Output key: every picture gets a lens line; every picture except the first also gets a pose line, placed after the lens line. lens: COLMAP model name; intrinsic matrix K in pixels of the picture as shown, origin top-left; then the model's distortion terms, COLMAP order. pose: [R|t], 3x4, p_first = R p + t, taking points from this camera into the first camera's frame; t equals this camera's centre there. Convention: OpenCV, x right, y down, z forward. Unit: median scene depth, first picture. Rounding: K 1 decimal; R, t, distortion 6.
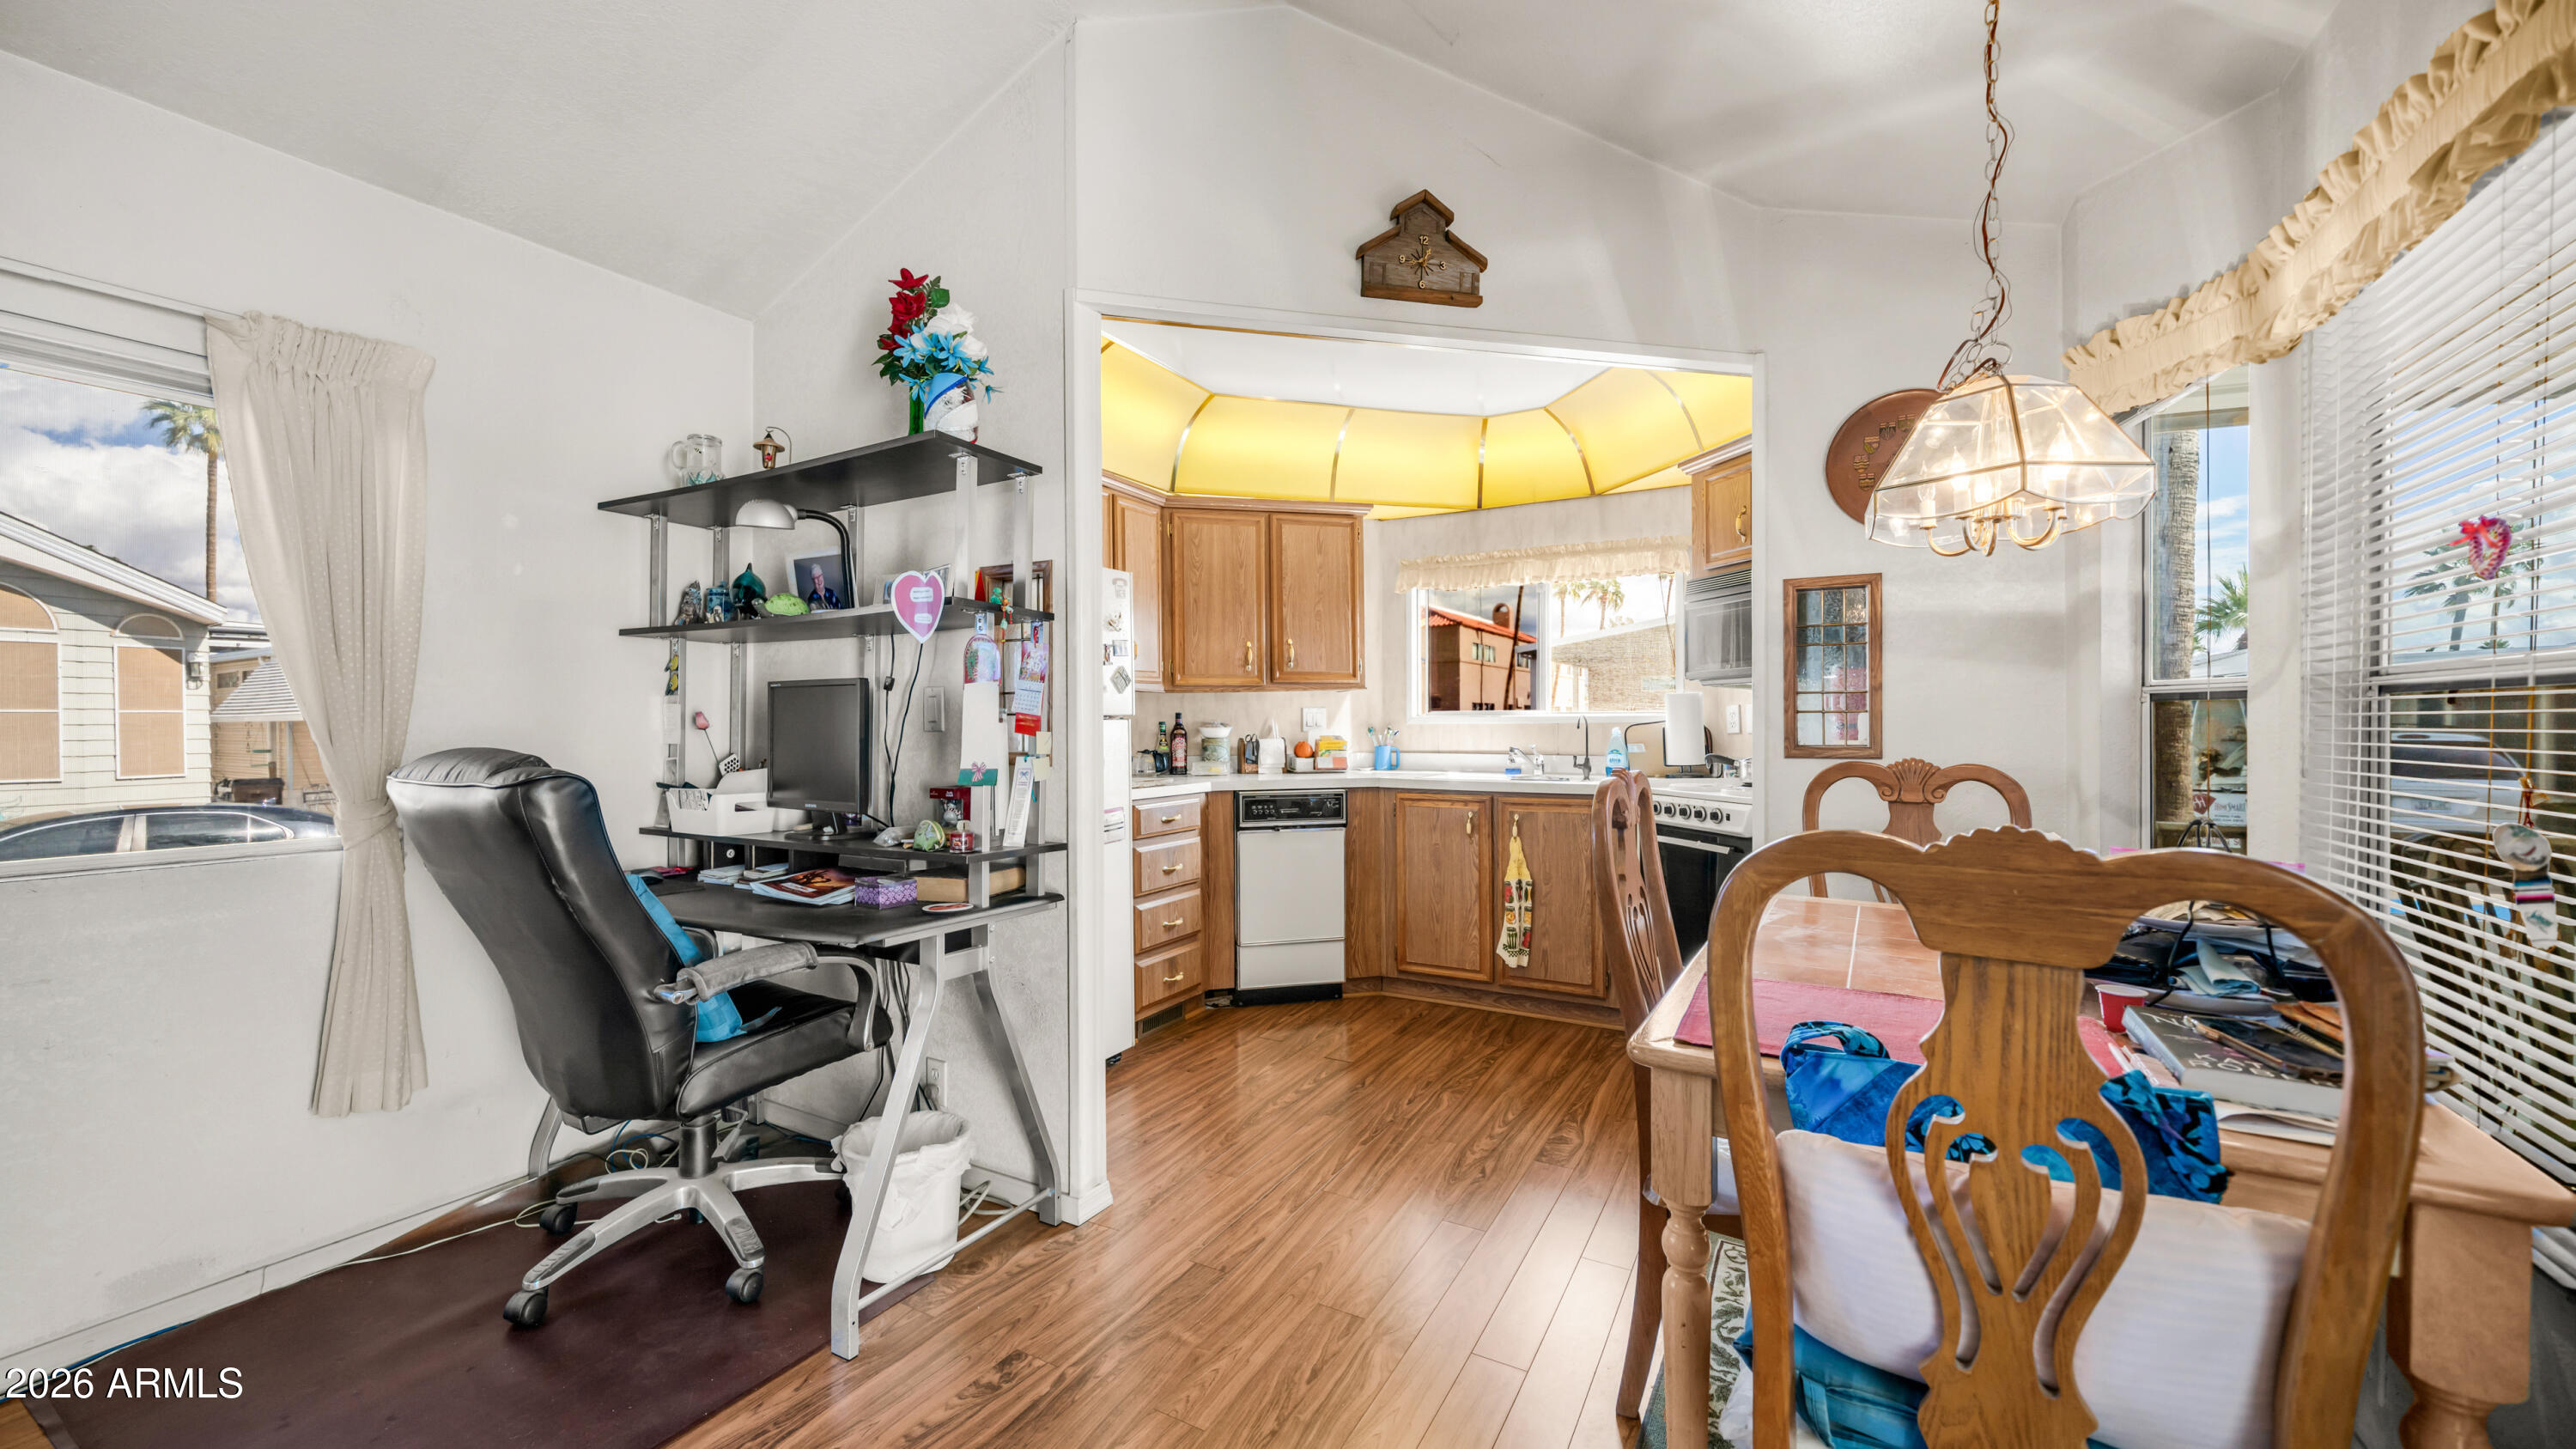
lens RADIAL K [[925.9, 0, 1249.1], [0, 925.9, 730.3], [0, 0, 1]] dist [0.000570, 0.000327]
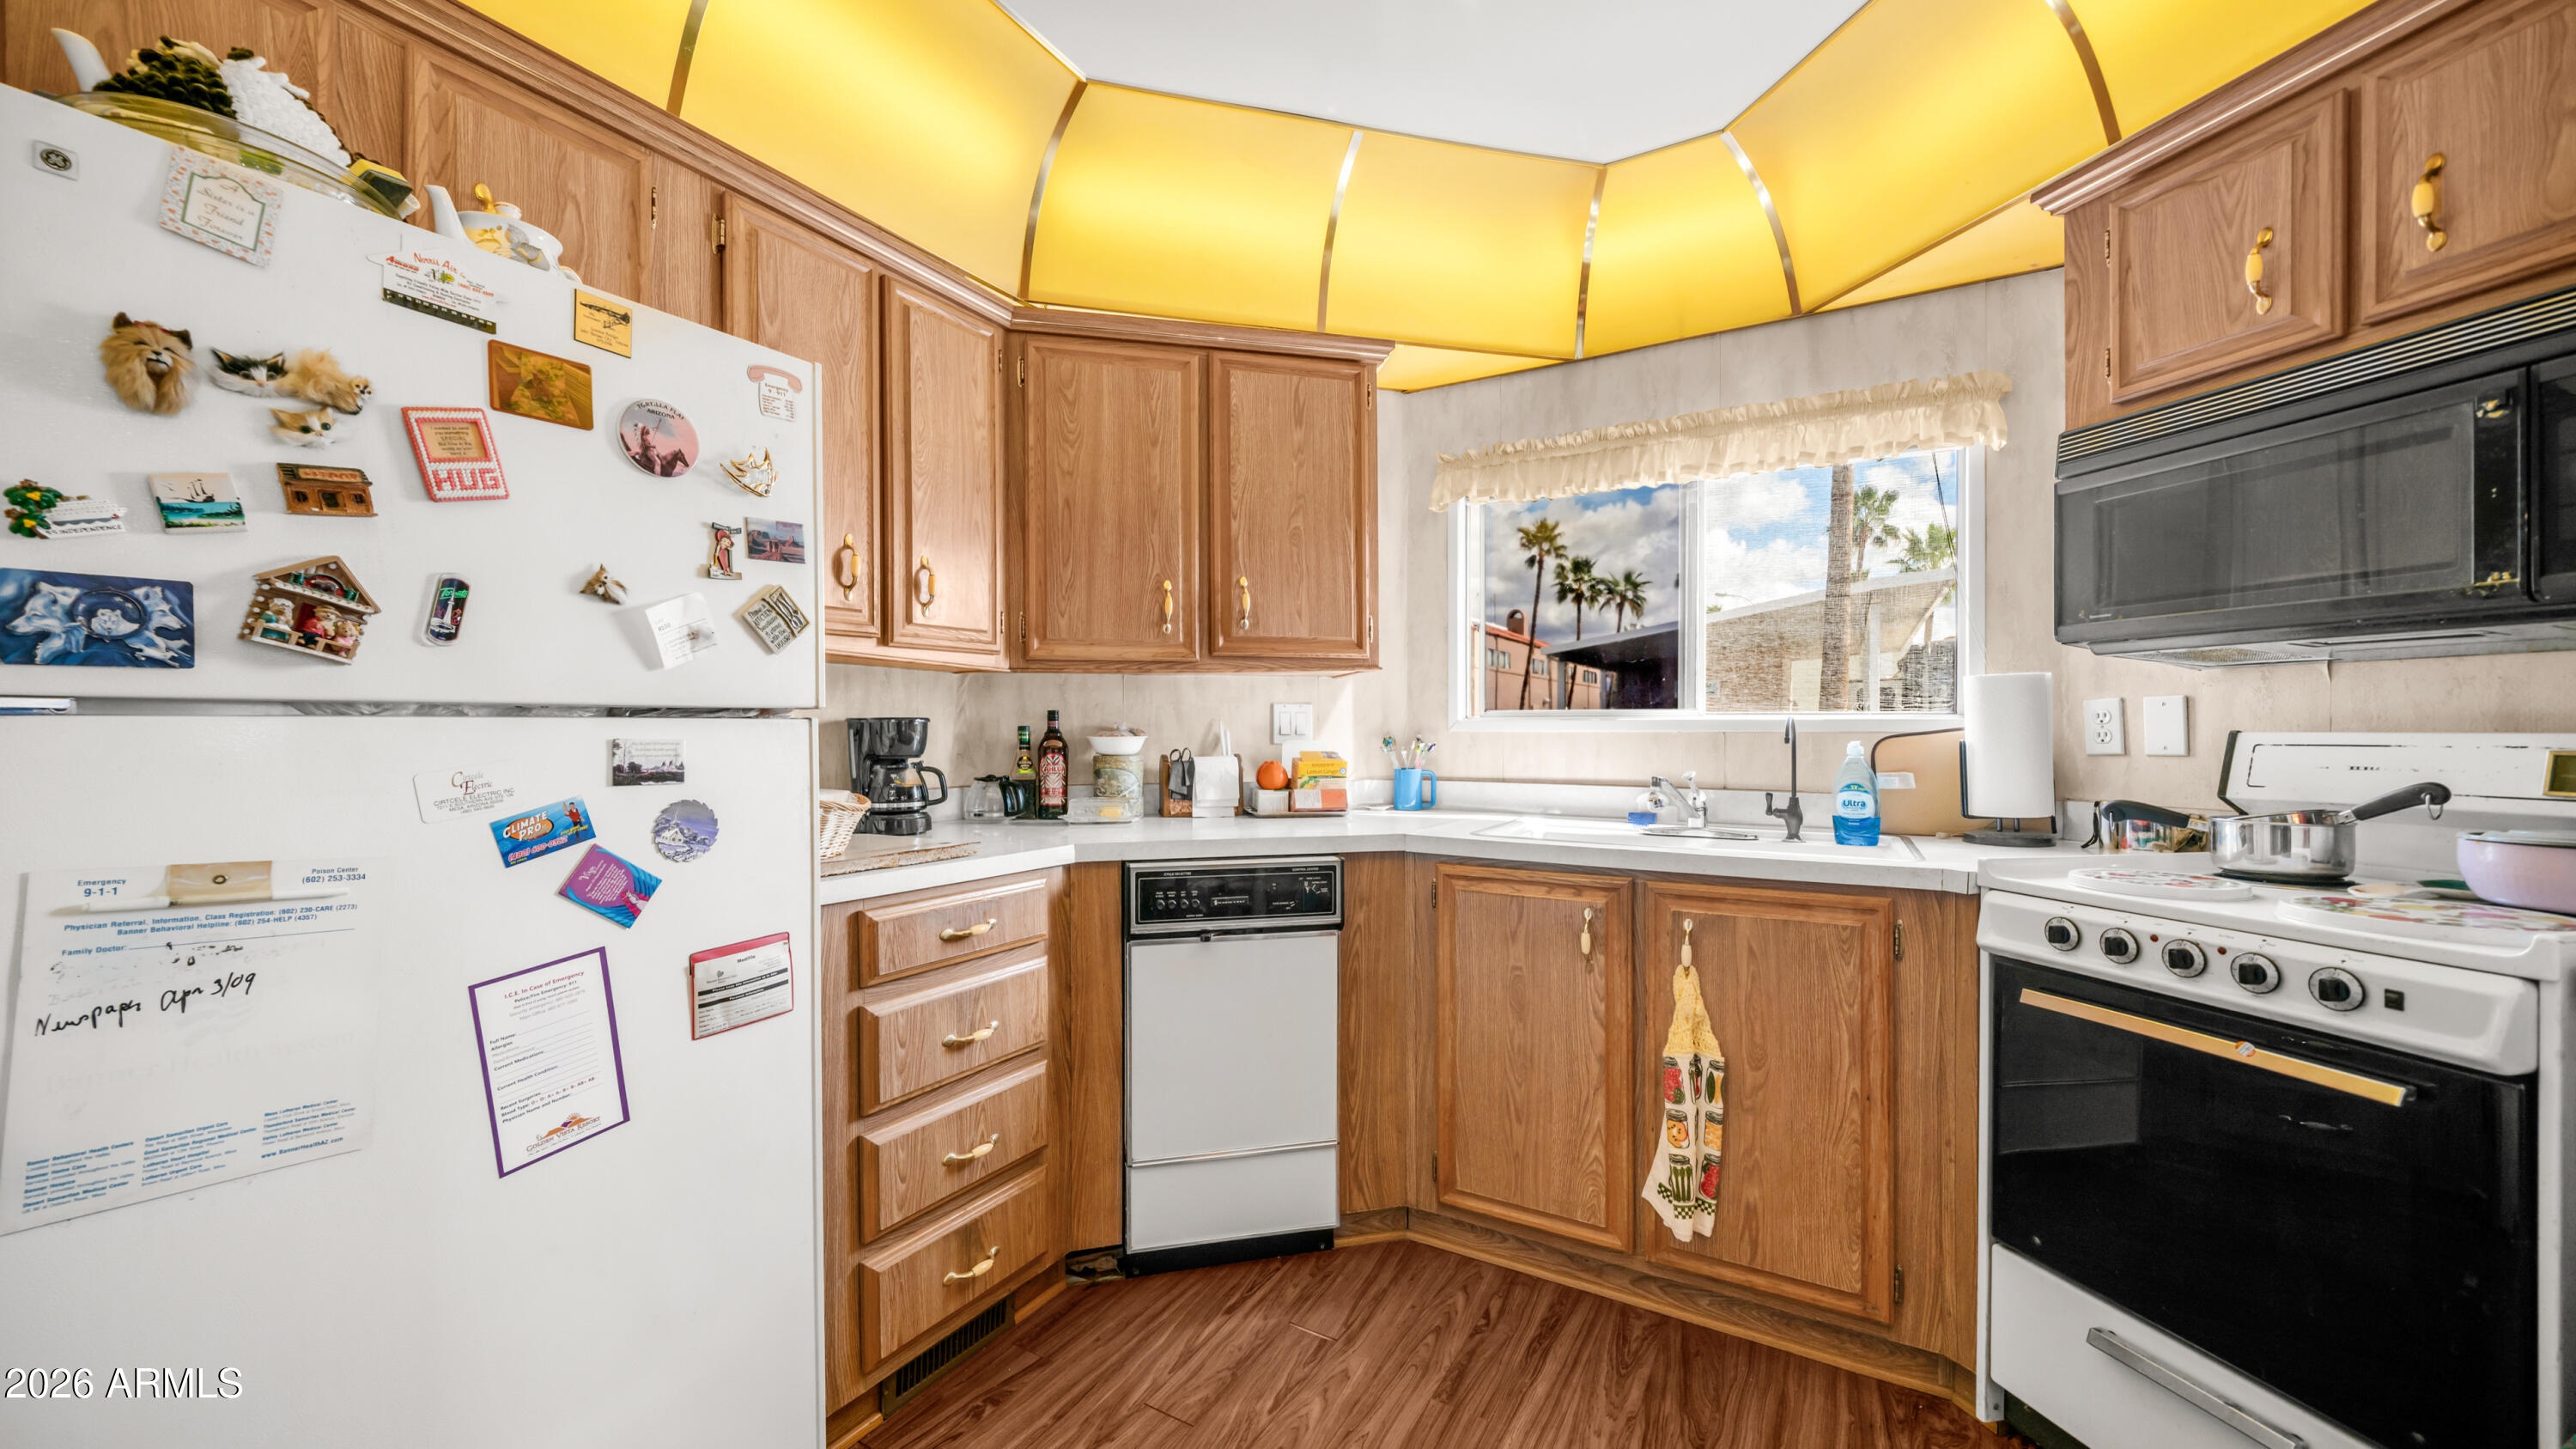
lens RADIAL K [[925.9, 0, 1273.9], [0, 925.9, 730.6], [0, 0, 1]] dist [0.000570, 0.000327]
pose [[0.999902, 0.005377, 0.012899, 0.056868], [-0.005290, 0.999963, -0.006737, -0.003640], [-0.012935, 0.006668, 0.999894, 0.457573]]
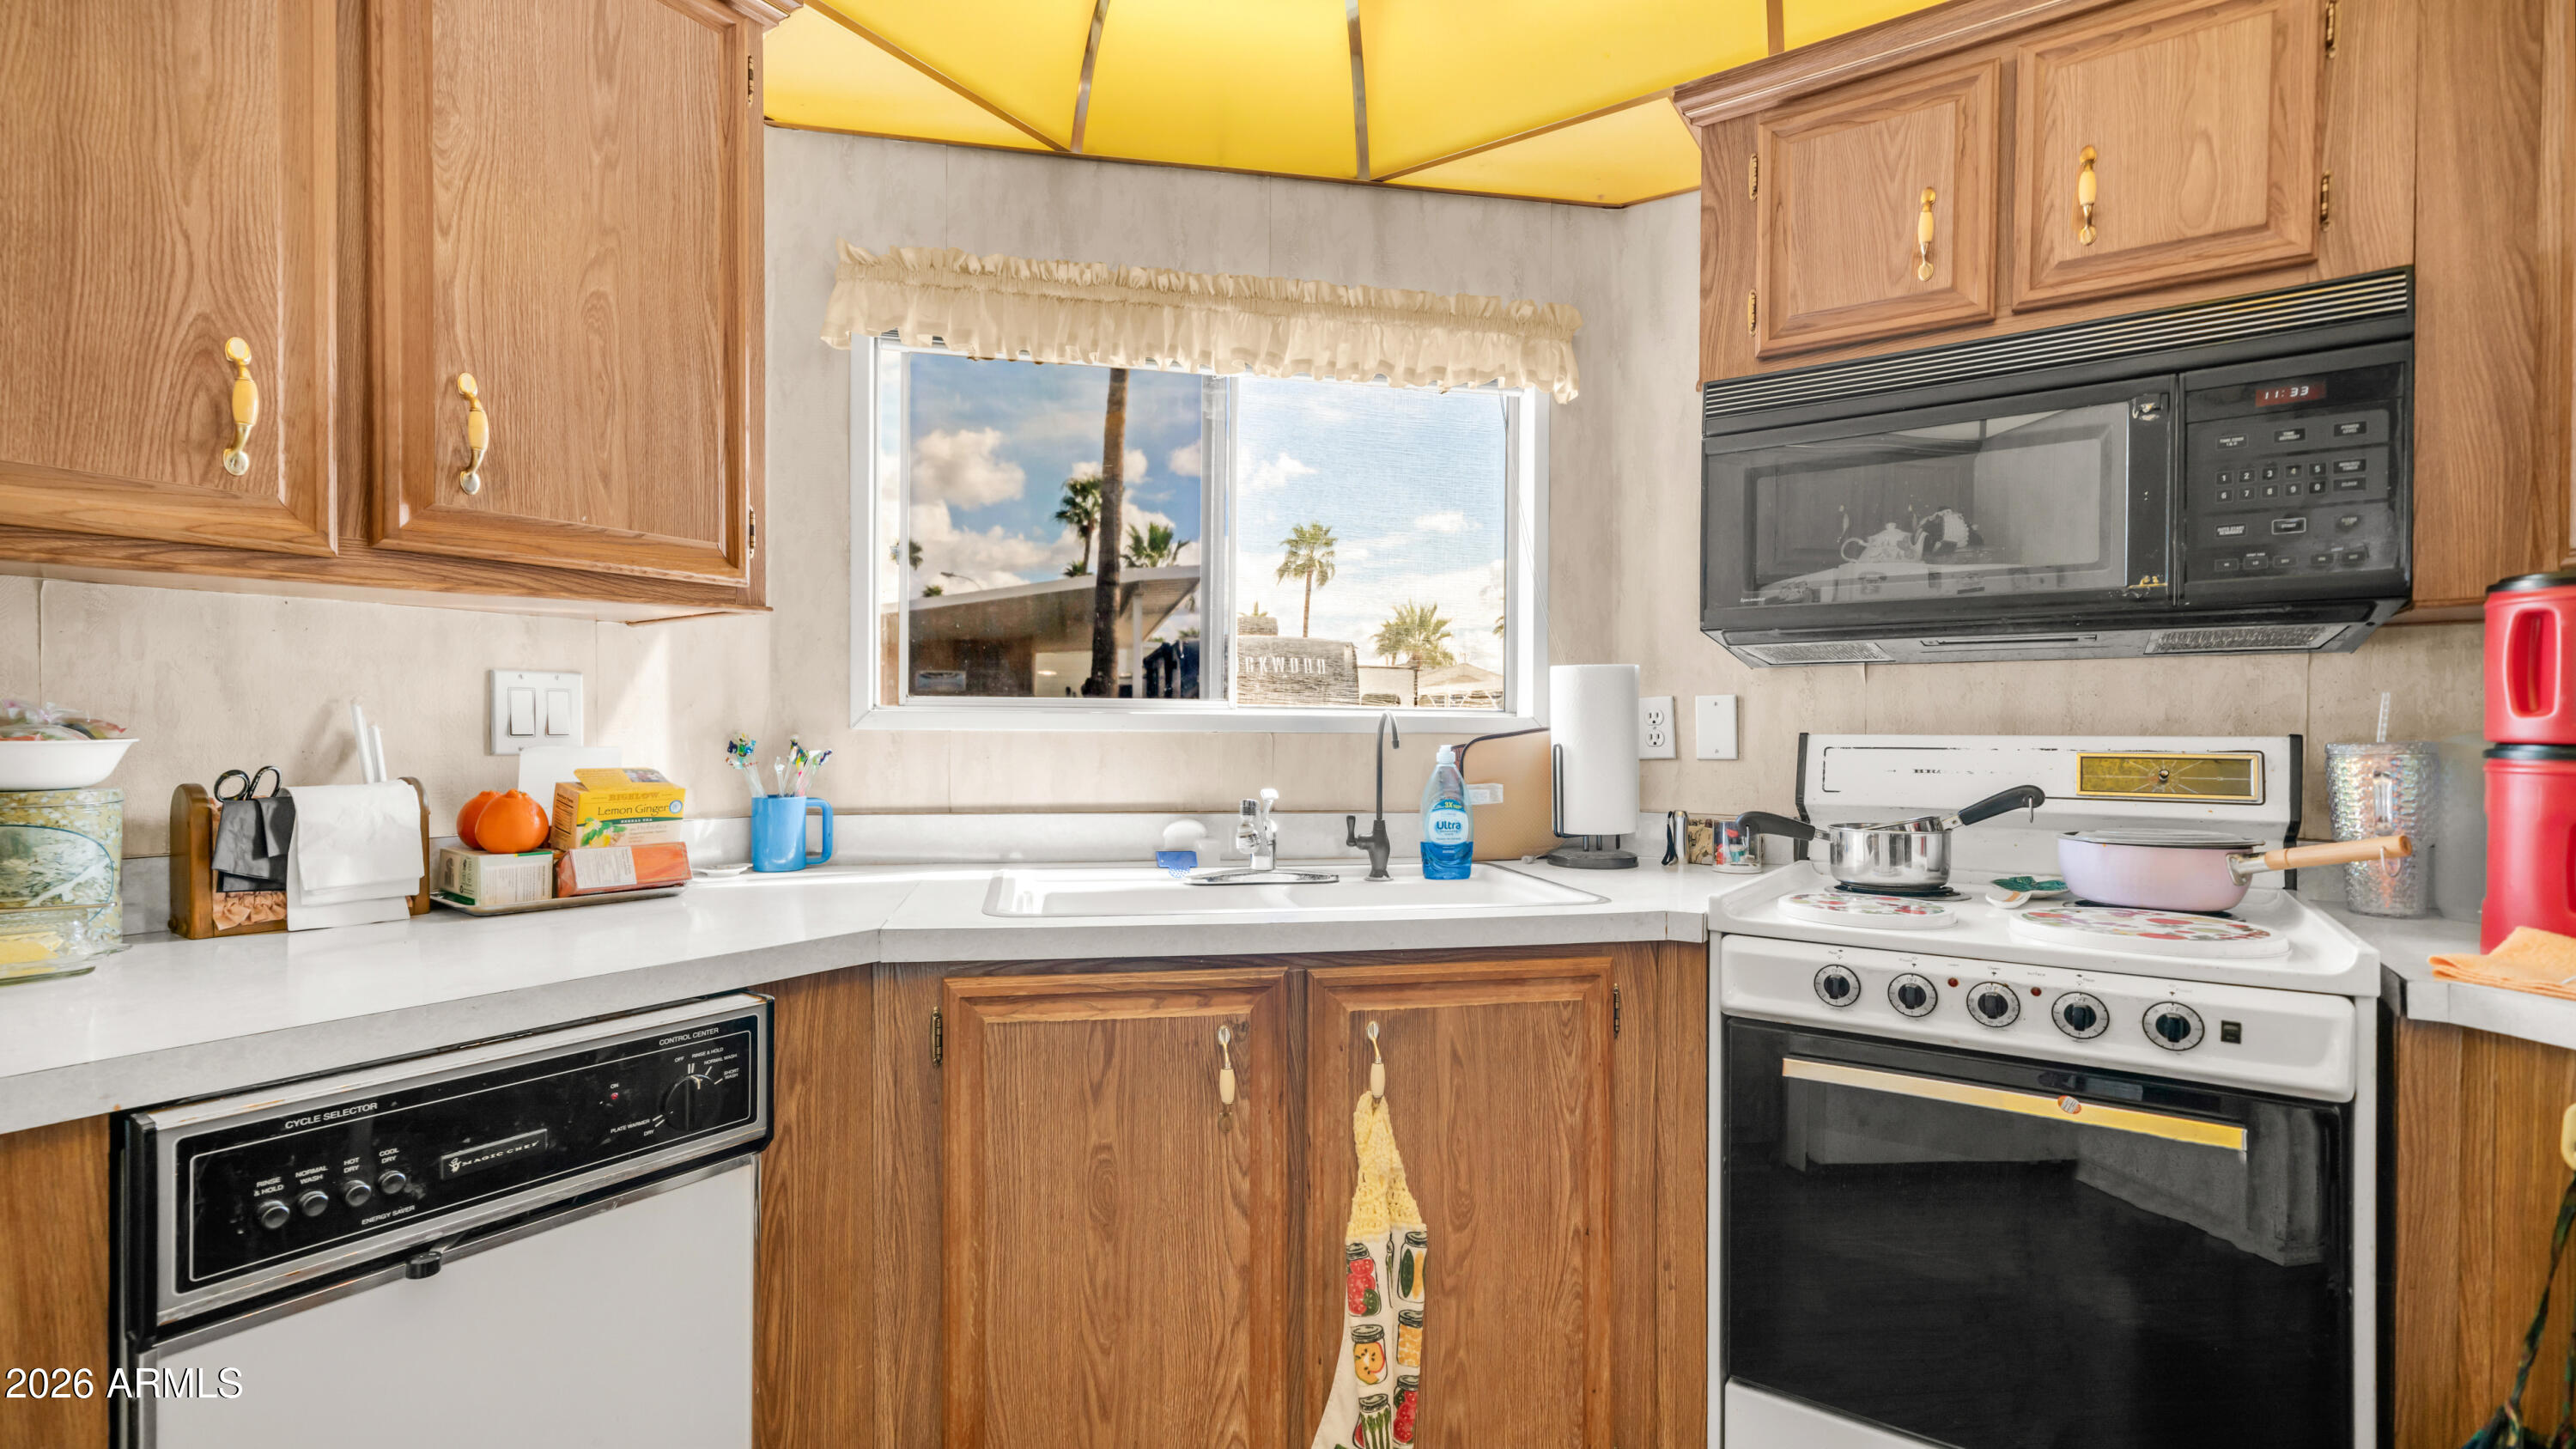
lens RADIAL K [[1119.2, 0, 1243.1], [0, 1119.2, 735.9], [0, 0, 1]] dist [0.000577, 0.000119]
pose [[0.745099, 0.006103, 0.666926, 0.000822], [-0.004054, 0.999981, -0.004622, -0.004204], [-0.666941, 0.000740, 0.745110, 0.662433]]
